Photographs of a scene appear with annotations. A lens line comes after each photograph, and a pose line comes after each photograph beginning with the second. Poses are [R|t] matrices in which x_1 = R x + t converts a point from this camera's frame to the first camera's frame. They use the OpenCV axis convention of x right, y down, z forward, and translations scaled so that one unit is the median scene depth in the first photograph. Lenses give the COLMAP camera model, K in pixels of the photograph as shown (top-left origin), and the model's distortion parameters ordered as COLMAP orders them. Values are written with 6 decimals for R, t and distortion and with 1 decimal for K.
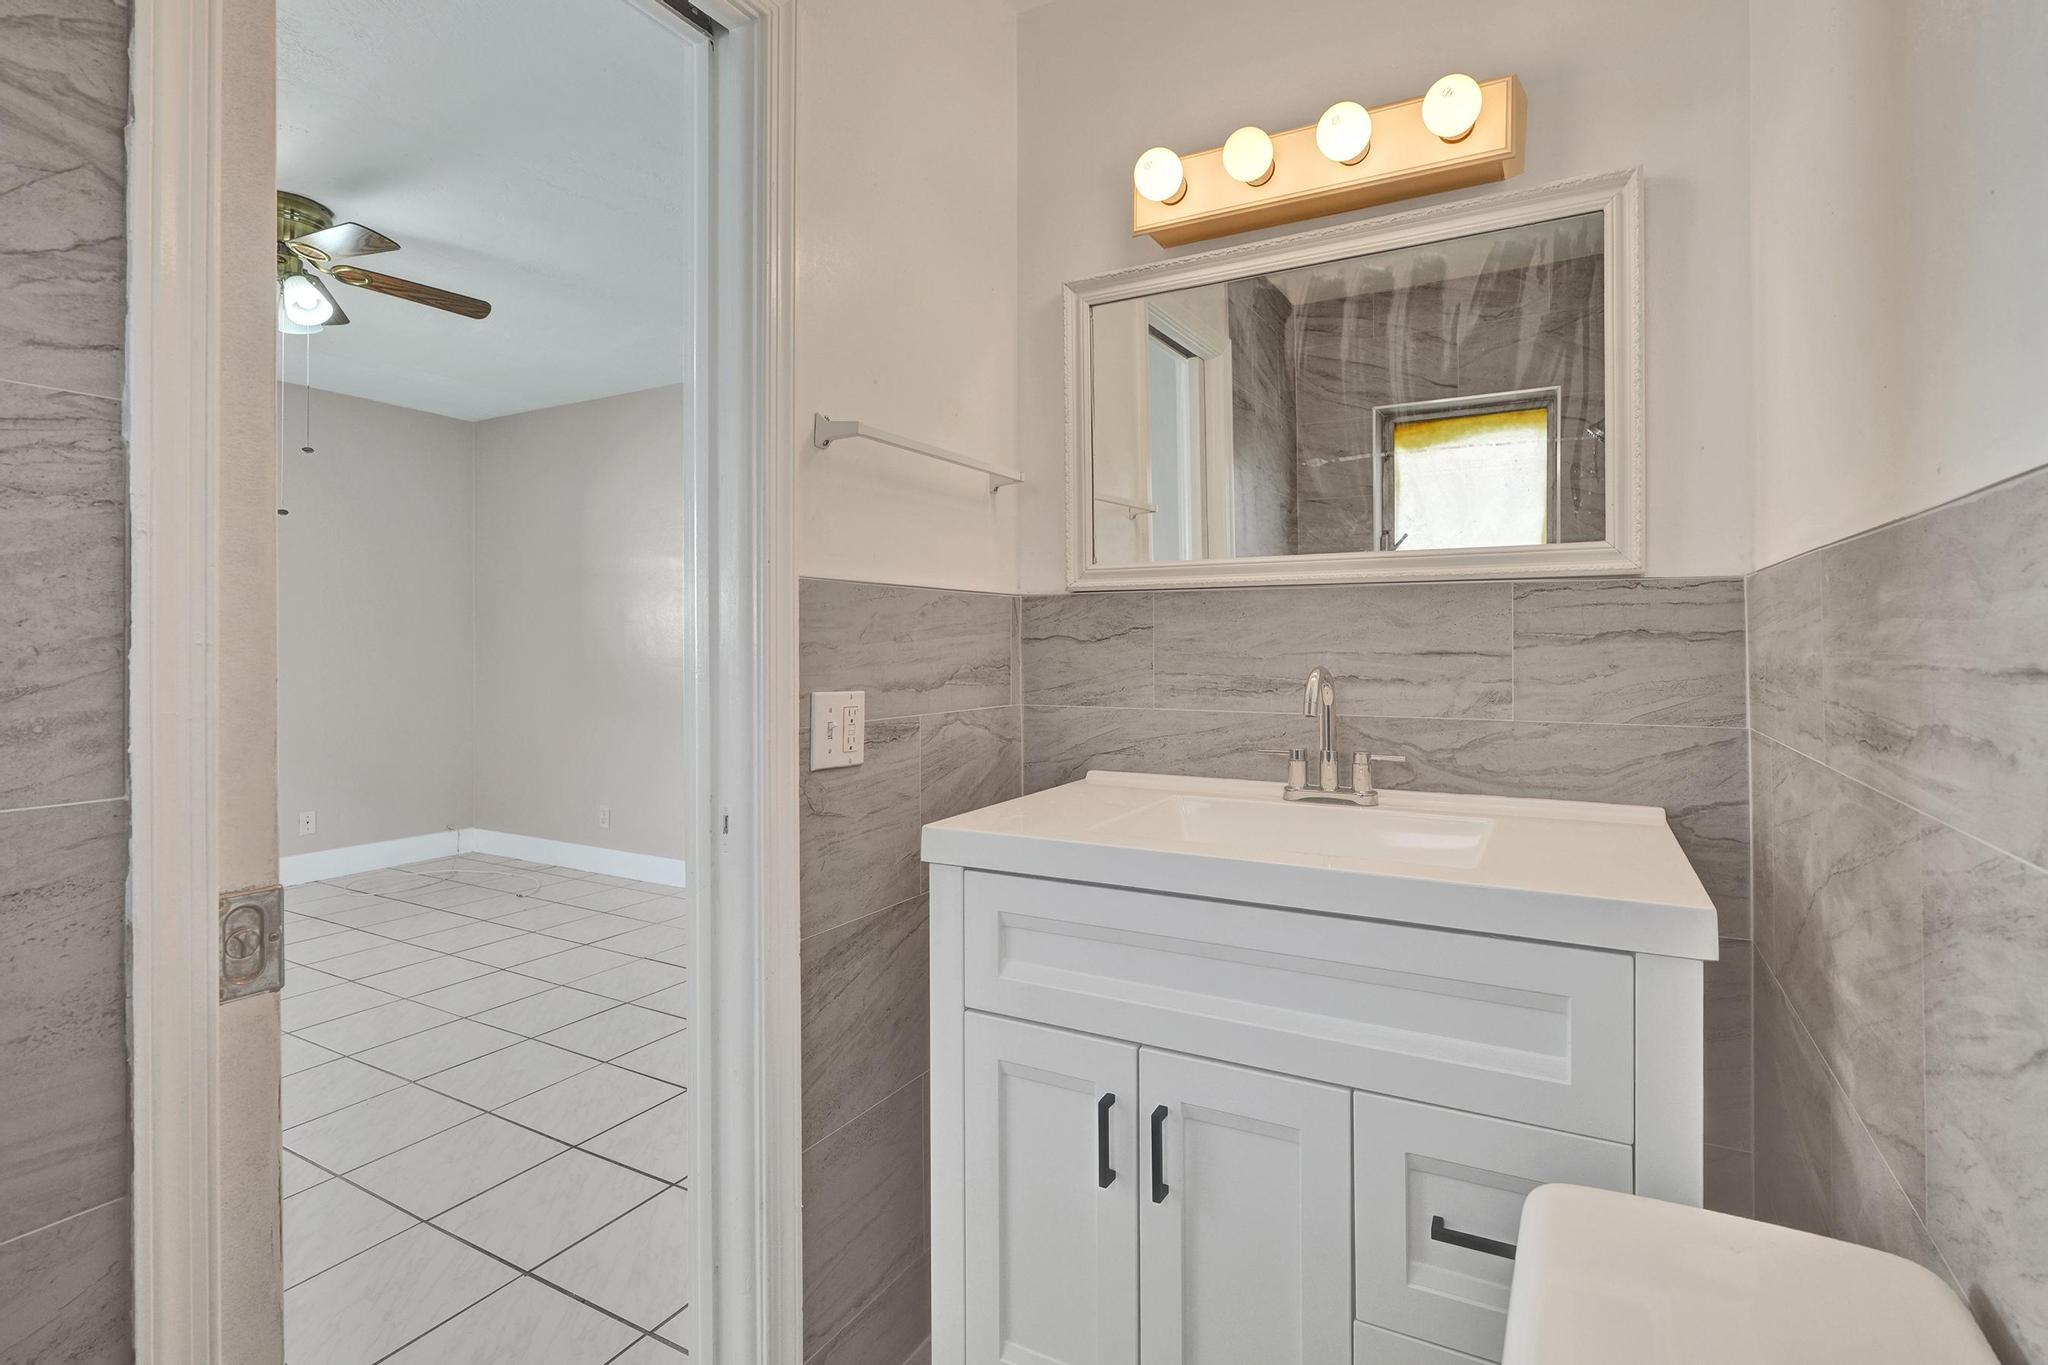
lens RADIAL K [[994.1, 0, 1026.3], [0, 994.1, 649.5], [0, 0, 1]] dist [-0.002998, -0.000177]
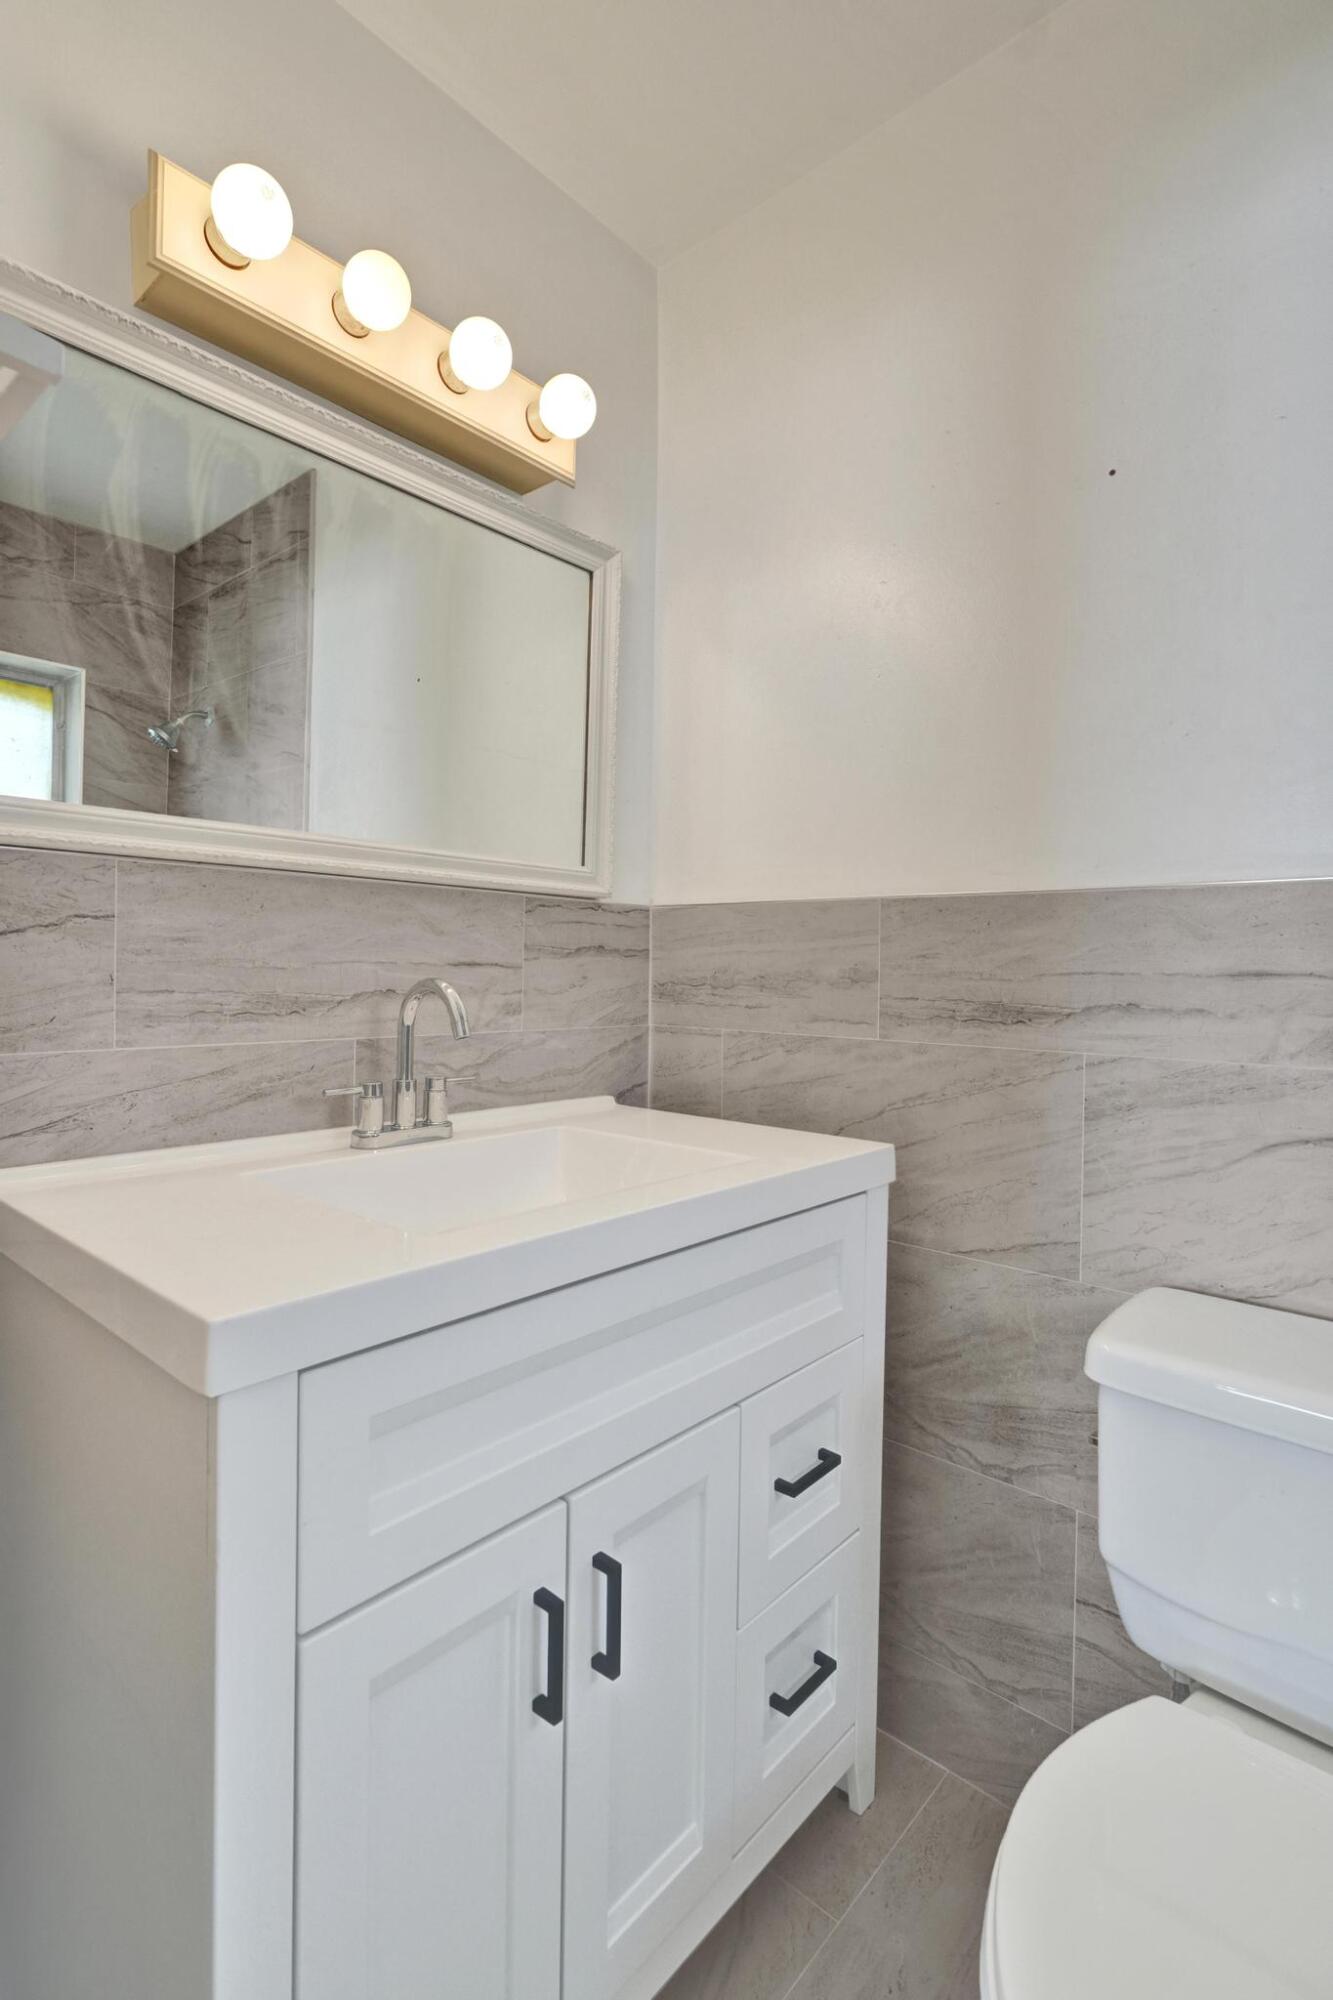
lens RADIAL K [[970.8, 0, 668.4], [0, 970.8, 989.7], [0, 0, 1]] dist [-0.002998, -0.000177]
pose [[0.215472, -0.013204, 0.976421, -0.449384], [-0.009767, 0.999829, 0.015676, 0.011805], [-0.976461, -0.012915, 0.215307, 0.628588]]
